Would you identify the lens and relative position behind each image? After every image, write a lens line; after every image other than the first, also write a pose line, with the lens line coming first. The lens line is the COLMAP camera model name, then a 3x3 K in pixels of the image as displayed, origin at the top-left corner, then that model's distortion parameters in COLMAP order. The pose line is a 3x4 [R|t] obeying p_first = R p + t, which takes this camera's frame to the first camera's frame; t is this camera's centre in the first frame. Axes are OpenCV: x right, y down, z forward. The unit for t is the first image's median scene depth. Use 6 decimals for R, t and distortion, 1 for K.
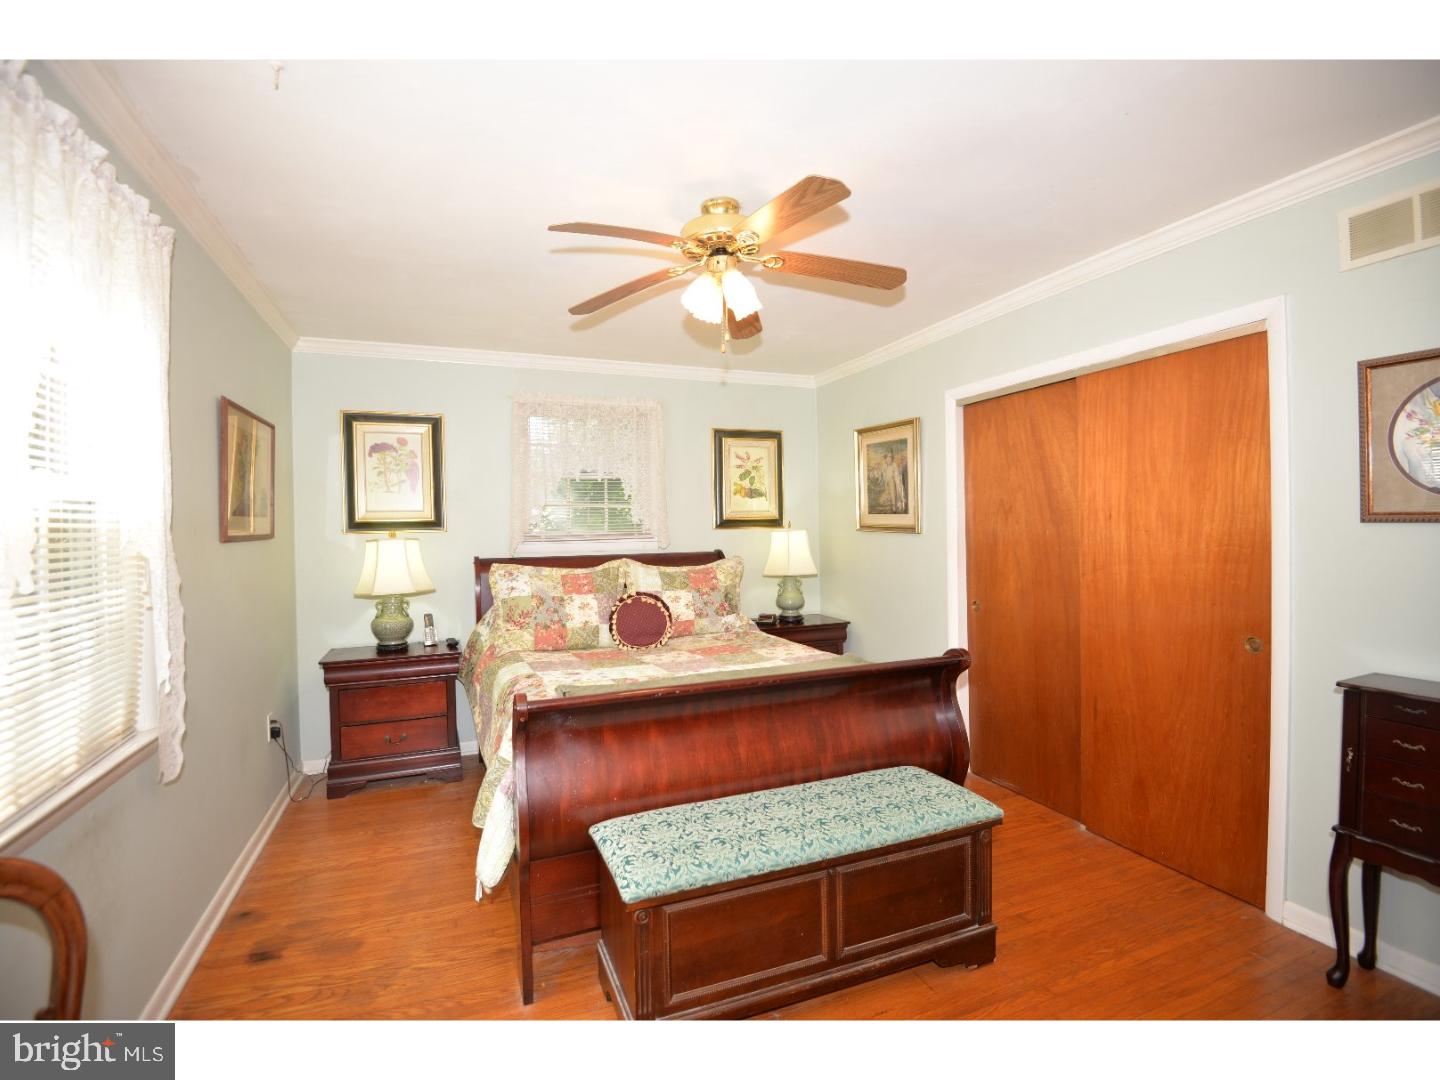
lens RADIAL K [[663.2, 0, 714.1], [0, 663.2, 529.4], [0, 0, 1]] dist [-0.020271, -0.012913]
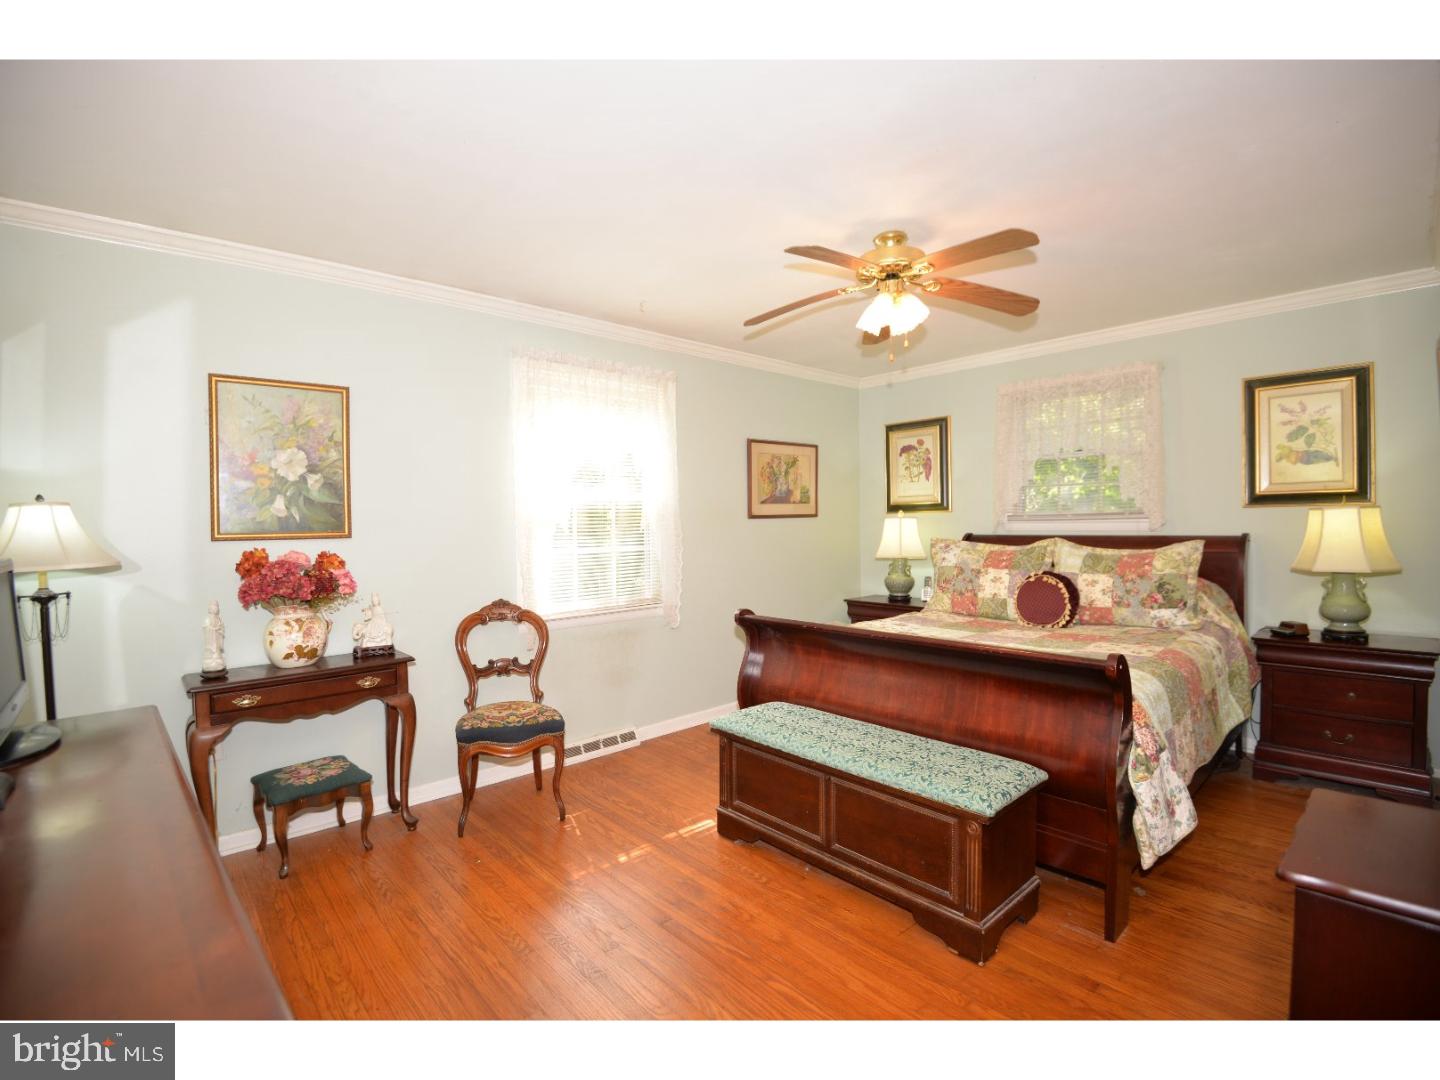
lens RADIAL K [[663.2, 0, 705.8], [0, 663.2, 536.5], [0, 0, 1]] dist [-0.020271, -0.012913]
pose [[0.341806, 0.029591, -0.939305, 0.625963], [0.006859, 0.999399, 0.033980, 0.004417], [0.939746, -0.018057, 0.341397, 0.170433]]
